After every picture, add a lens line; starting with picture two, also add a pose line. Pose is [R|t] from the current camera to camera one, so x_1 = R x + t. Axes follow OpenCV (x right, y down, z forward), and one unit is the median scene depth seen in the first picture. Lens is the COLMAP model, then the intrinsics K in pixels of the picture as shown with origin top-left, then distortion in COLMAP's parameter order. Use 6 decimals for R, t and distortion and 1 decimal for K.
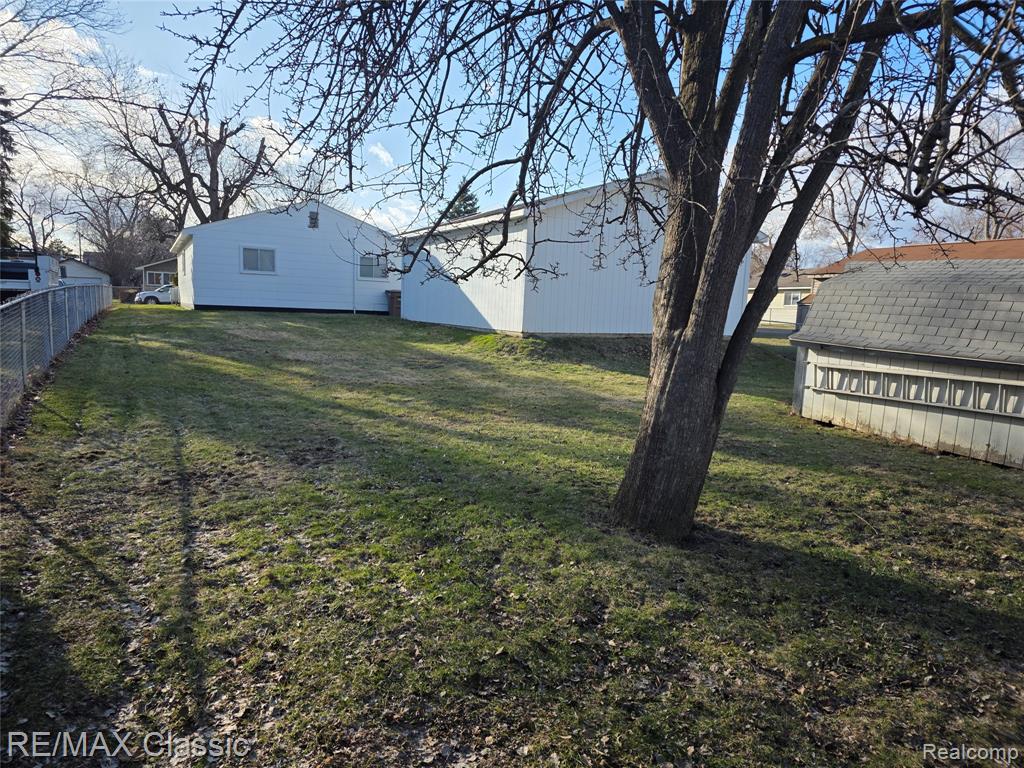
lens RADIAL K [[686.0, 0, 512.9], [0, 686.0, 386.9], [0, 0, 1]] dist [0.052680, -0.054827]
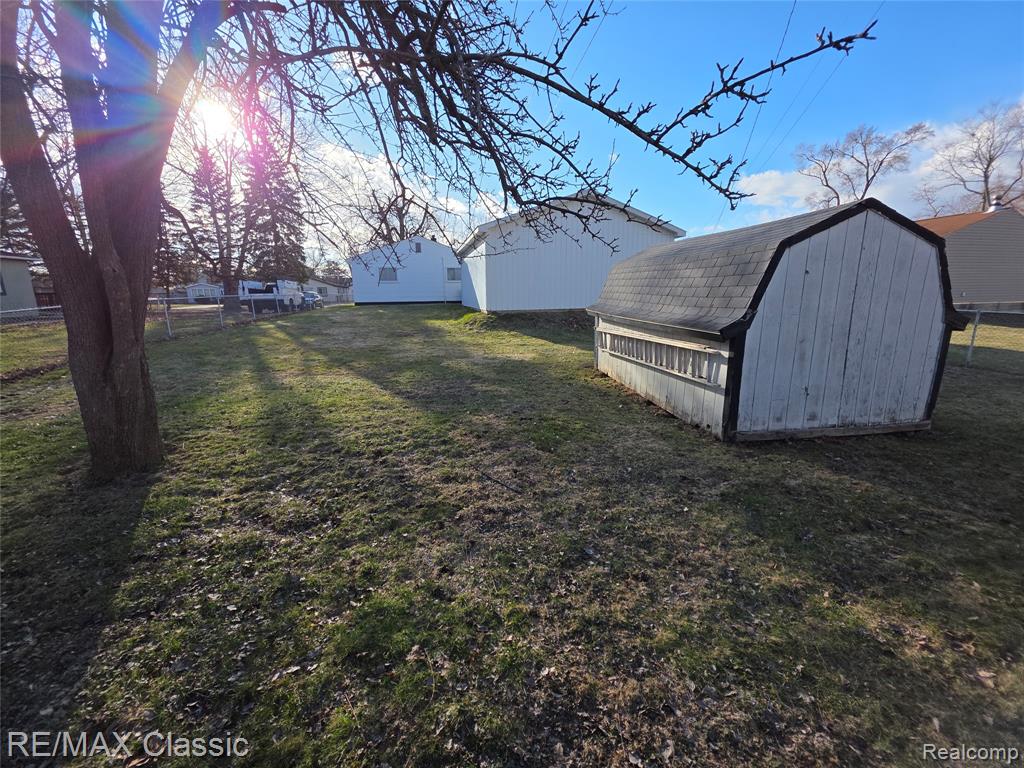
lens RADIAL K [[408.1, 0, 511.7], [0, 408.1, 379.3], [0, 0, 1]] dist [0.003516, -0.006406]
pose [[0.960173, 0.006724, -0.279326, 0.317981], [0.017066, 0.996433, 0.082649, -0.002997], [0.278886, -0.084125, 0.956633, 0.141183]]
